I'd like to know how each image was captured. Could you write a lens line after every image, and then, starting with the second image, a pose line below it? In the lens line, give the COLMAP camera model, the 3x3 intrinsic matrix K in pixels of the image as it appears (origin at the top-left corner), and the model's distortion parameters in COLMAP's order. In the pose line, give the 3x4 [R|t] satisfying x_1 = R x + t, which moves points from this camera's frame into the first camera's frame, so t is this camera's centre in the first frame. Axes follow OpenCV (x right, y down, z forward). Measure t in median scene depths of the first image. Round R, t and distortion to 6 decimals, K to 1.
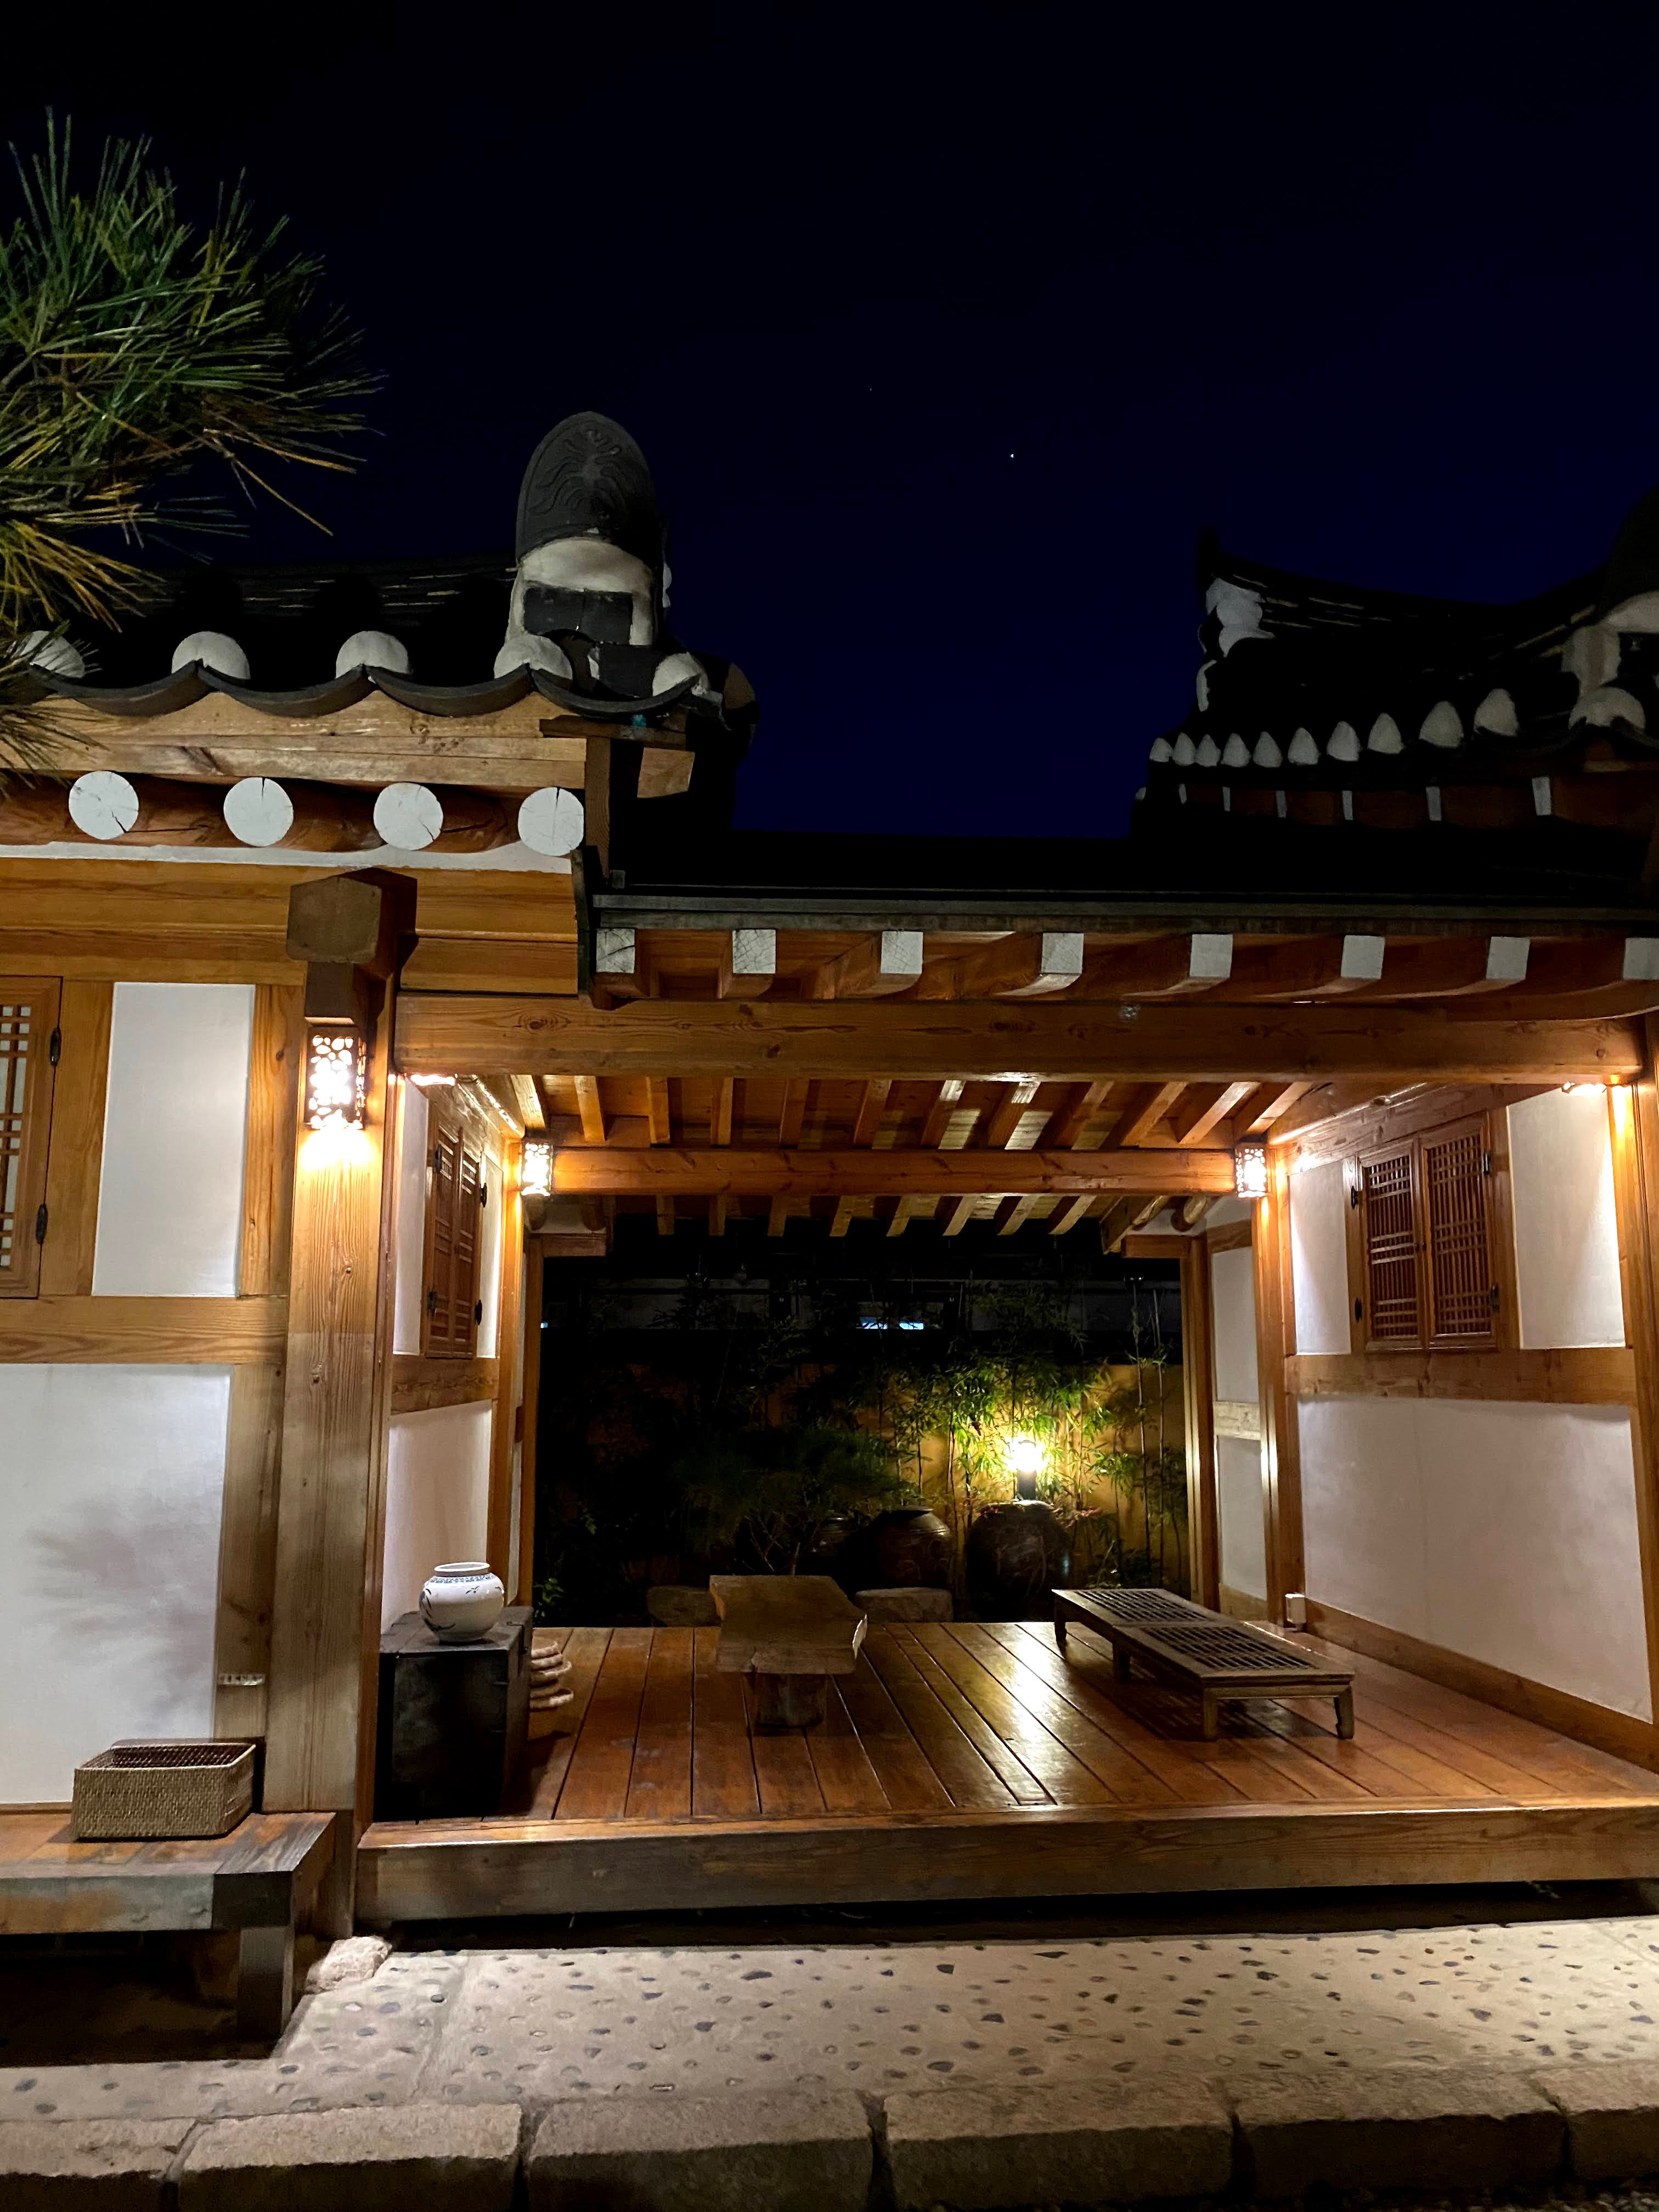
lens RADIAL K [[1684.6, 0, 829.5], [0, 1684.6, 1106.0], [0, 0, 1]] dist [0.014041, 0.000767]
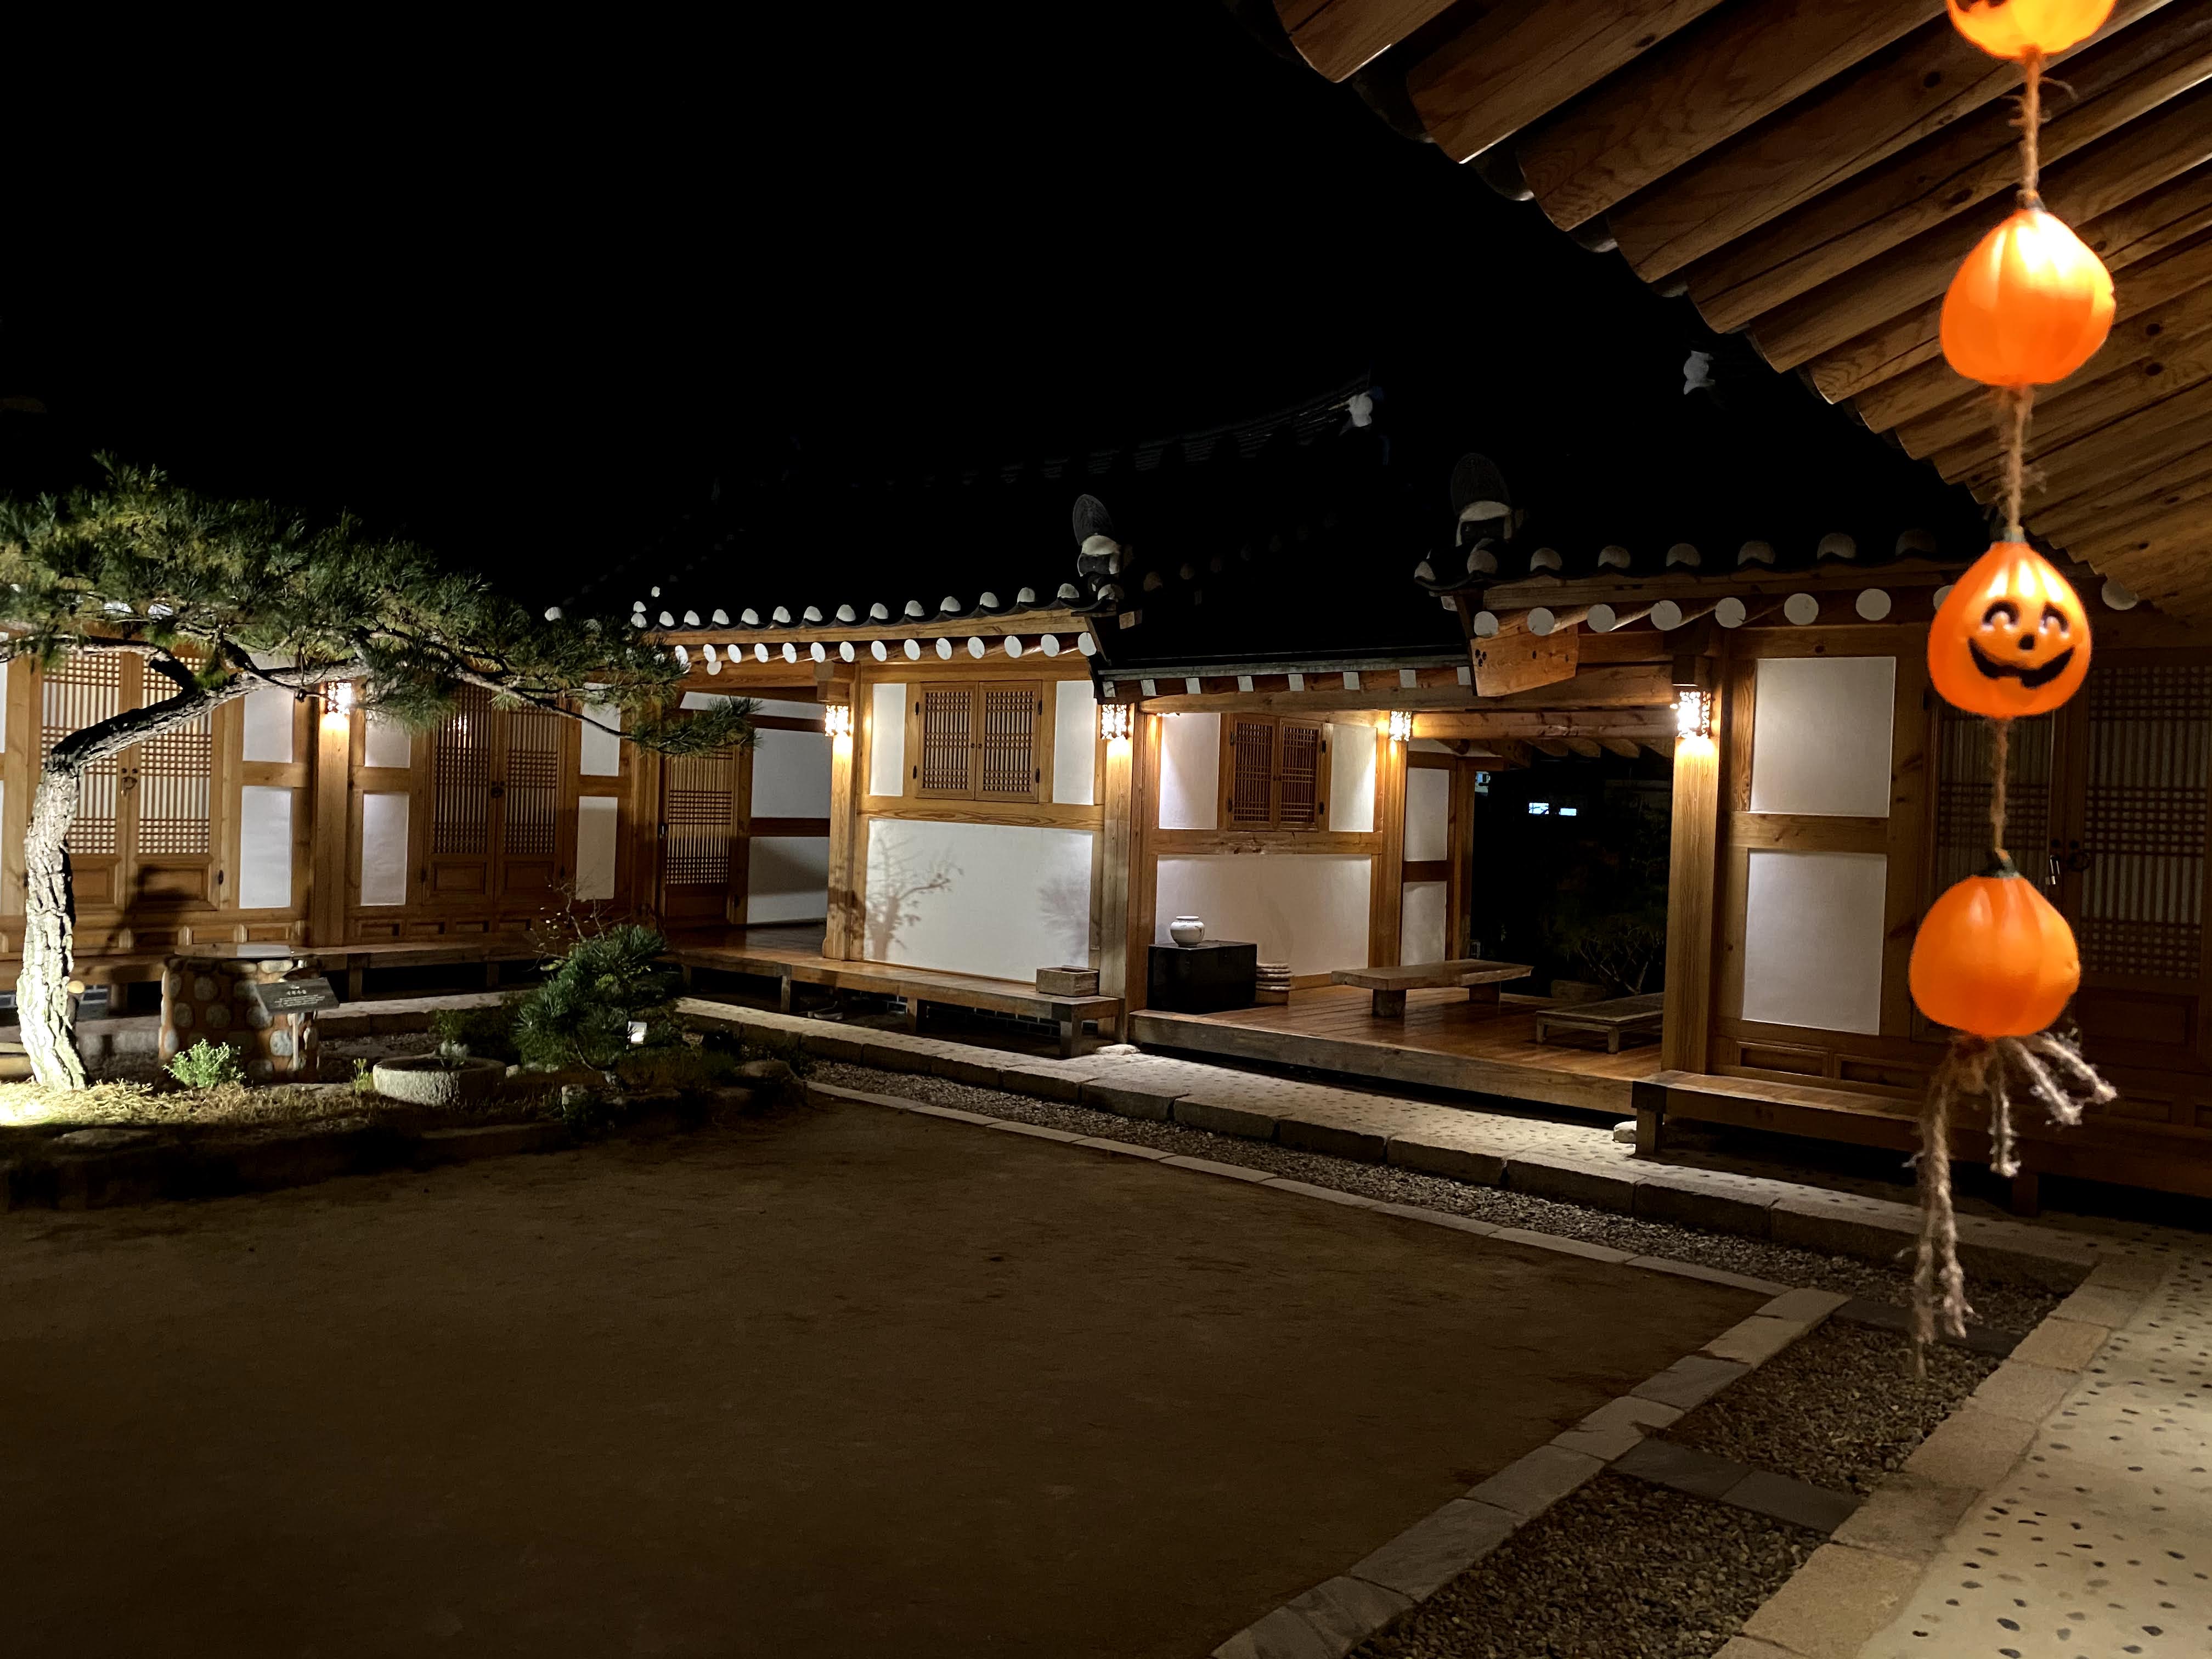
lens RADIAL K [[1684.6, 0, 1106.0], [0, 1684.6, 829.5], [0, 0, 1]] dist [0.014041, 0.000767]
pose [[0.706463, 0.032715, -0.706994, 1.516031], [0.076680, 0.989513, 0.122410, -0.166087], [0.703584, -0.140690, 0.696545, -0.799223]]
